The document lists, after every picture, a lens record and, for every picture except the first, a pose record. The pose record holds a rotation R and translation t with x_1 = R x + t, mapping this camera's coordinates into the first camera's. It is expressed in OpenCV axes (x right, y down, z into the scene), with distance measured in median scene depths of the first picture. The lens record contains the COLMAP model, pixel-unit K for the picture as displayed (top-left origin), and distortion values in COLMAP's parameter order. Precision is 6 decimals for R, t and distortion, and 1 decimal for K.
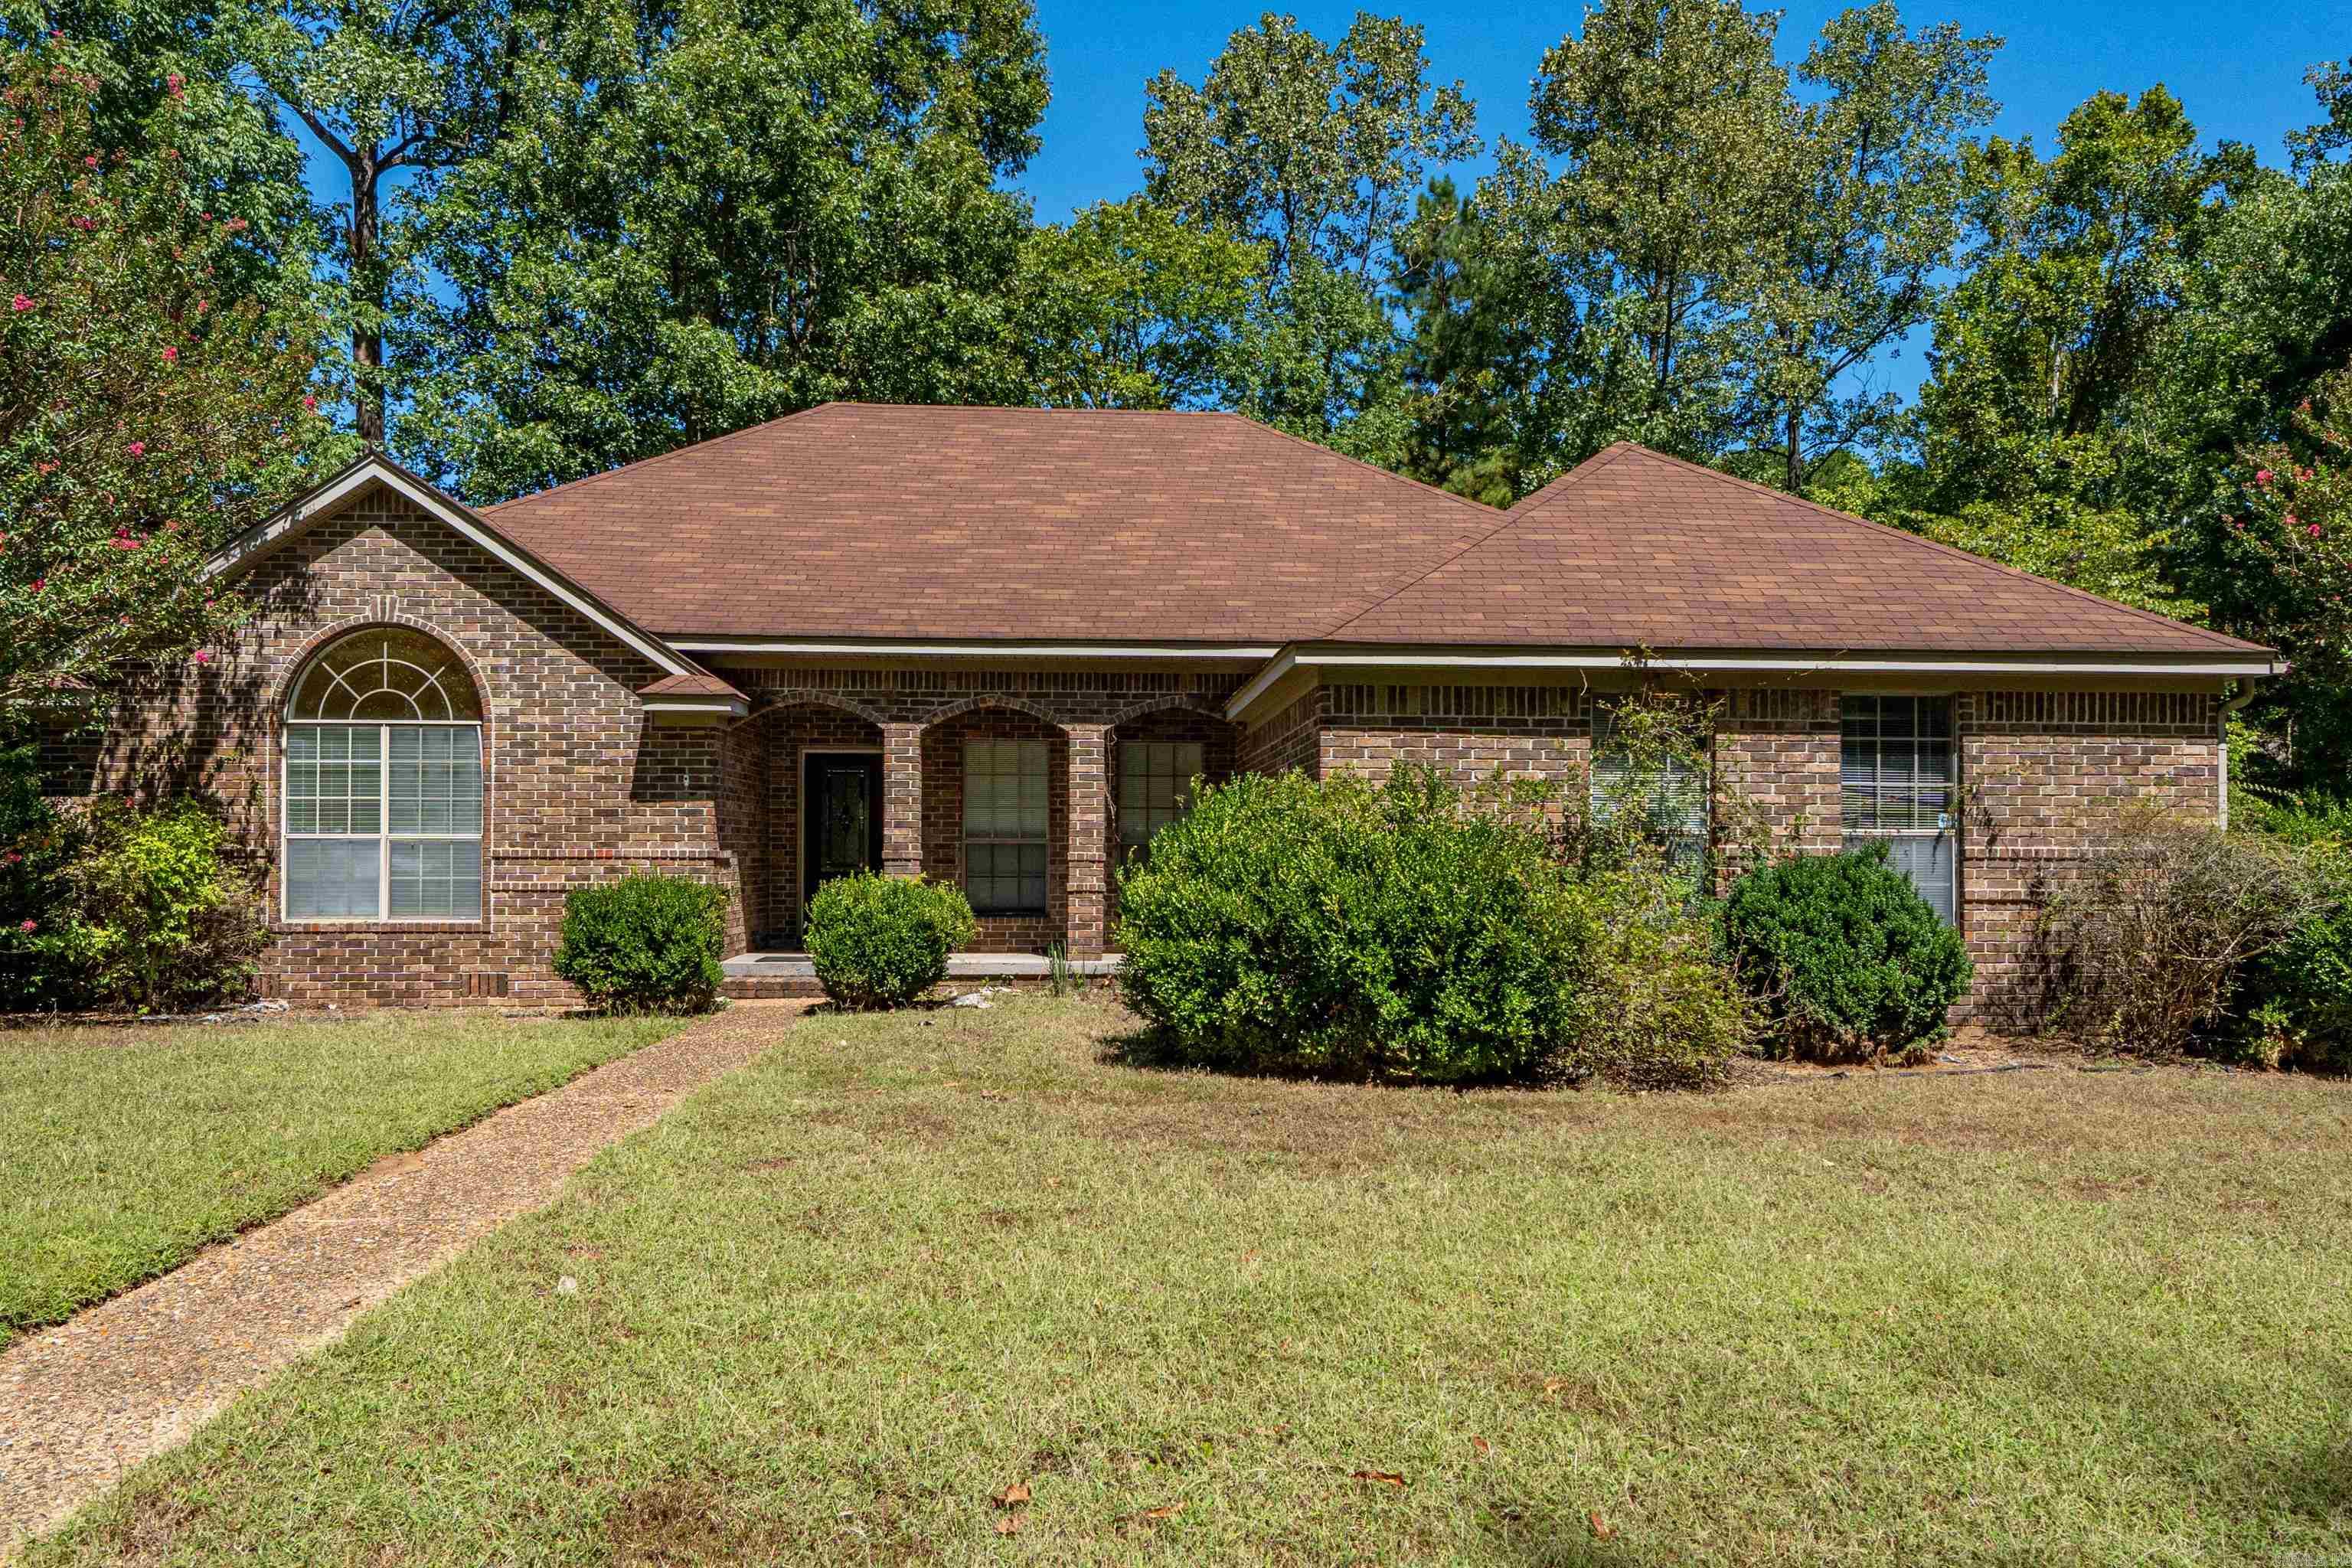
lens RADIAL K [[1619.8, 0, 1038.5], [0, 1619.8, 832.6], [0, 0, 1]] dist [-0.004302, -0.006346]
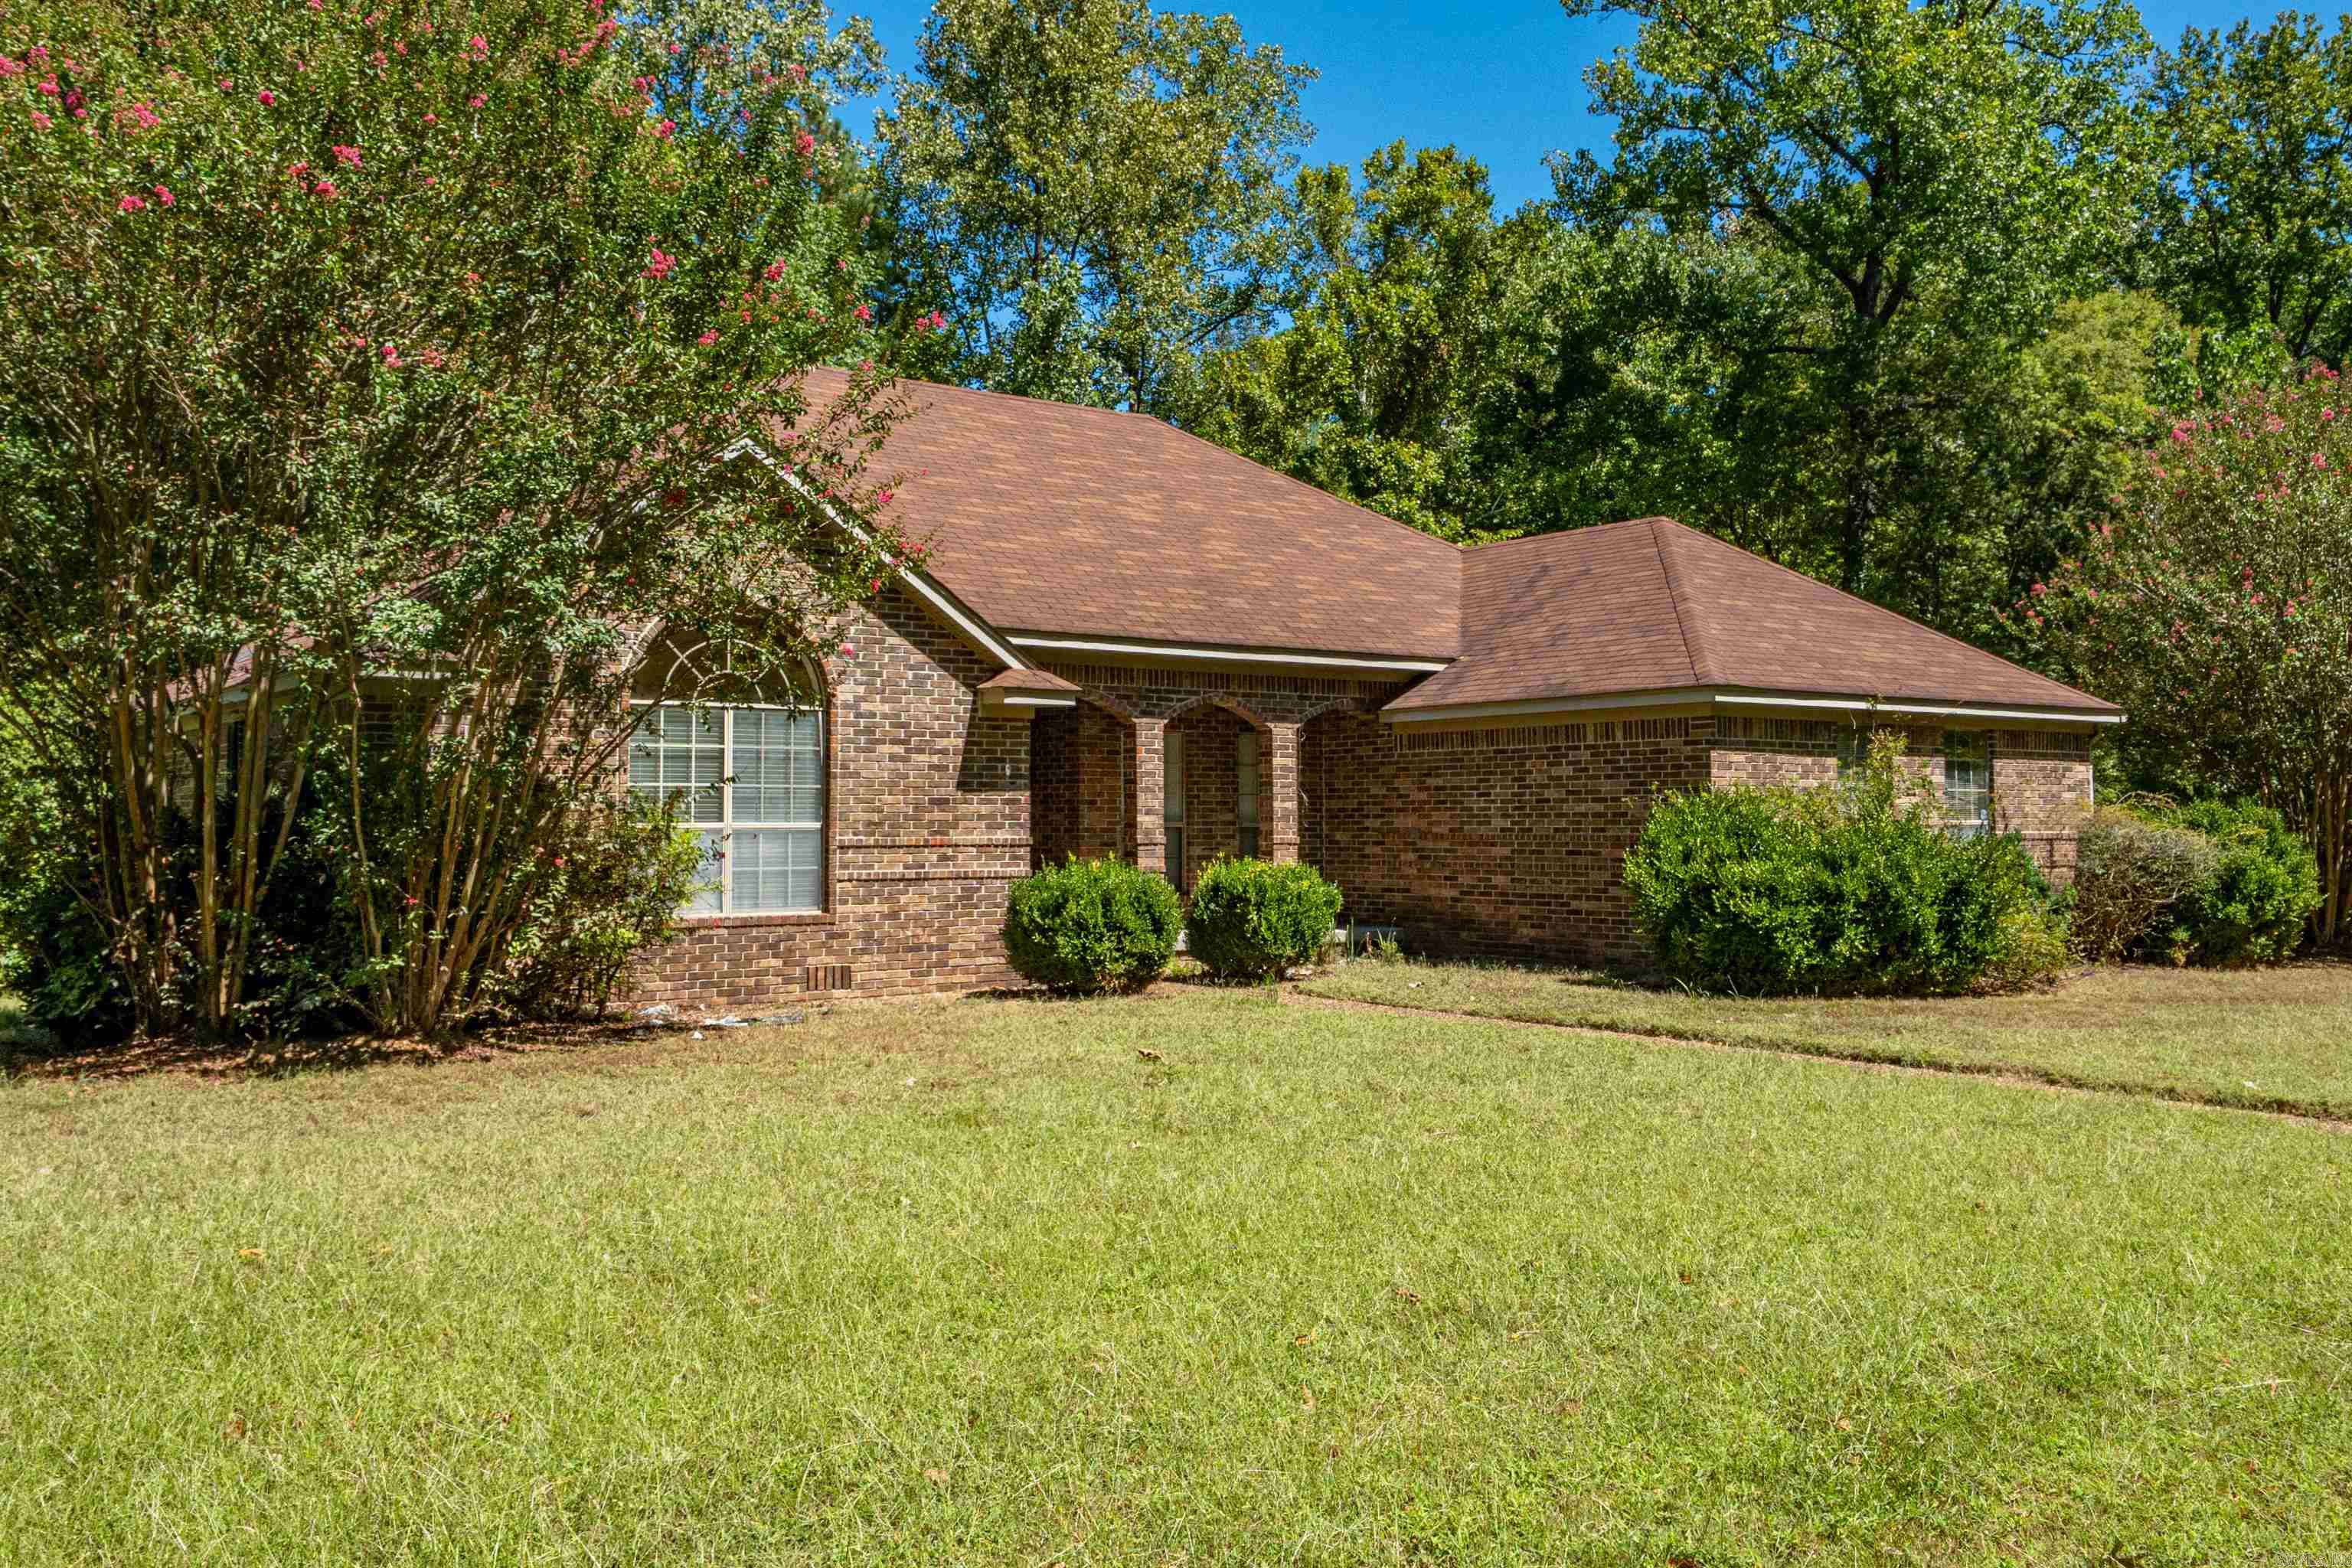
lens RADIAL K [[2023.3, 0, 966.4], [0, 2023.3, 694.0], [0, 0, 1]] dist [0.000972, 0.001886]
pose [[0.854635, 0.027491, 0.518501, -0.909442], [-0.004618, 0.998960, -0.045352, -0.021884], [-0.519209, 0.036365, 0.853873, -0.091253]]
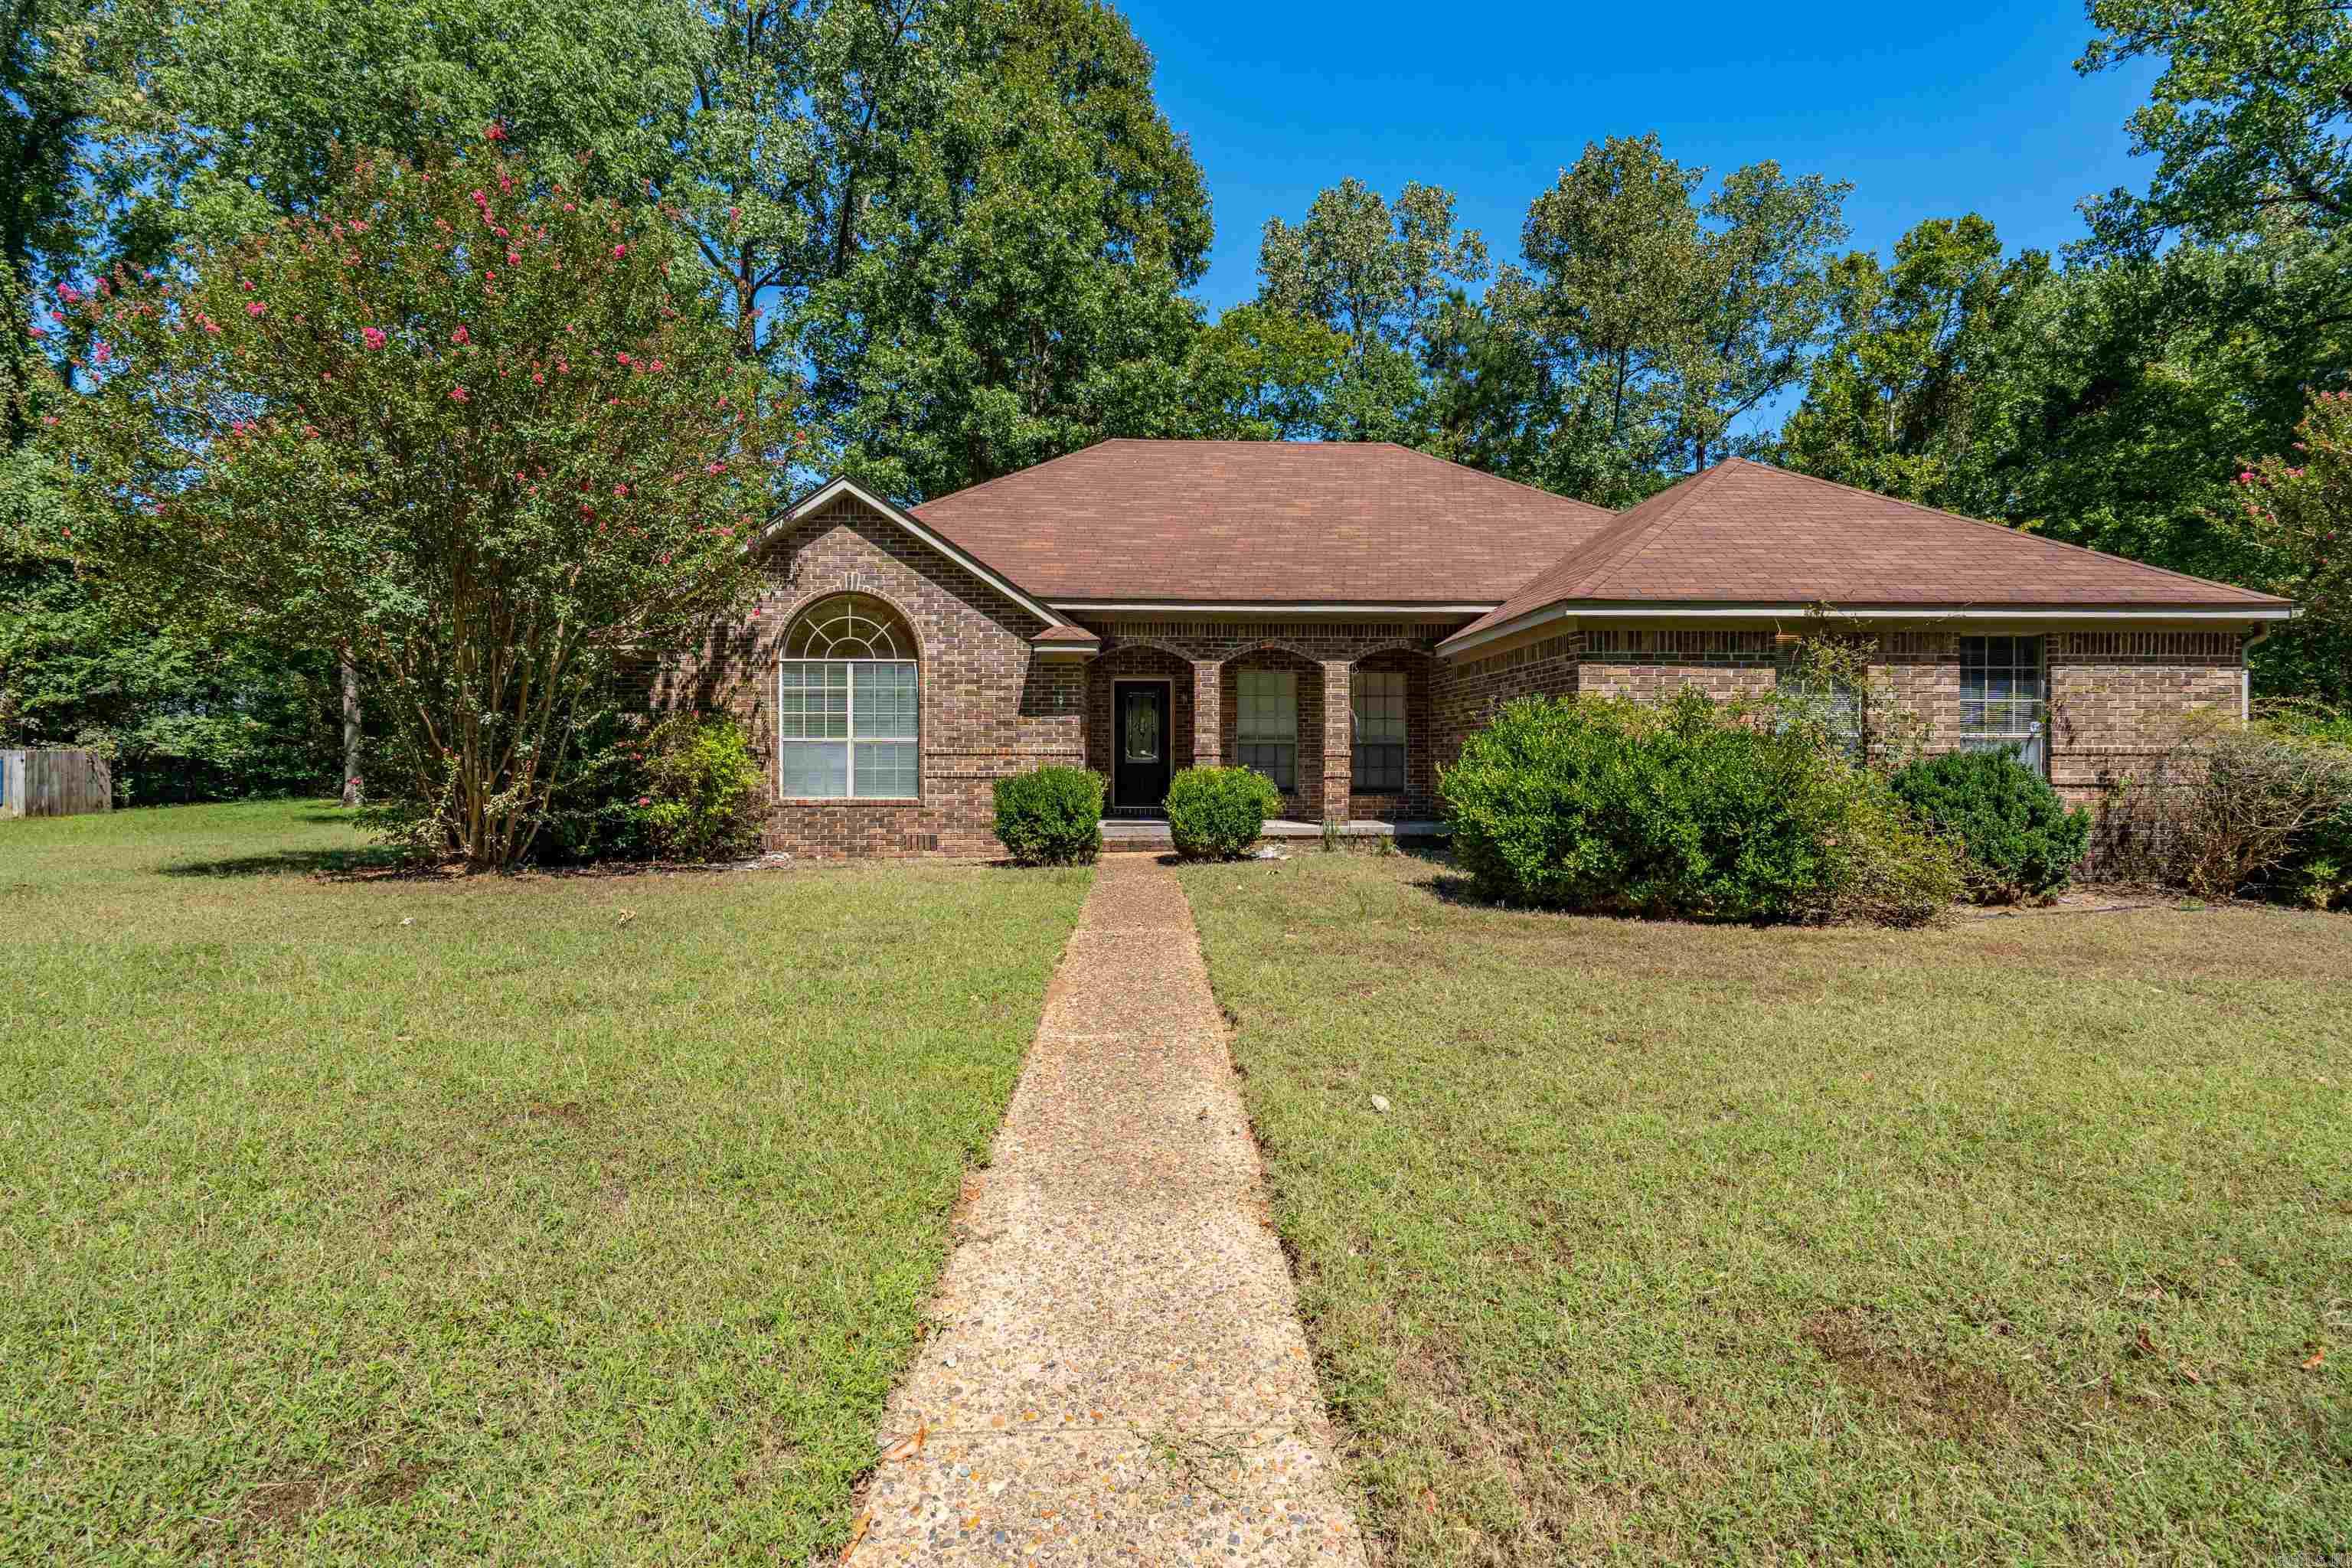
lens RADIAL K [[1072.5, 0, 1103.1], [0, 1072.5, 745.2], [0, 0, 1]] dist [-0.005658, 0.001770]
pose [[0.999637, -0.002301, -0.026847, -0.154042], [0.002607, 0.999932, 0.011398, -0.003122], [0.026819, -0.011464, 0.999575, 0.050125]]
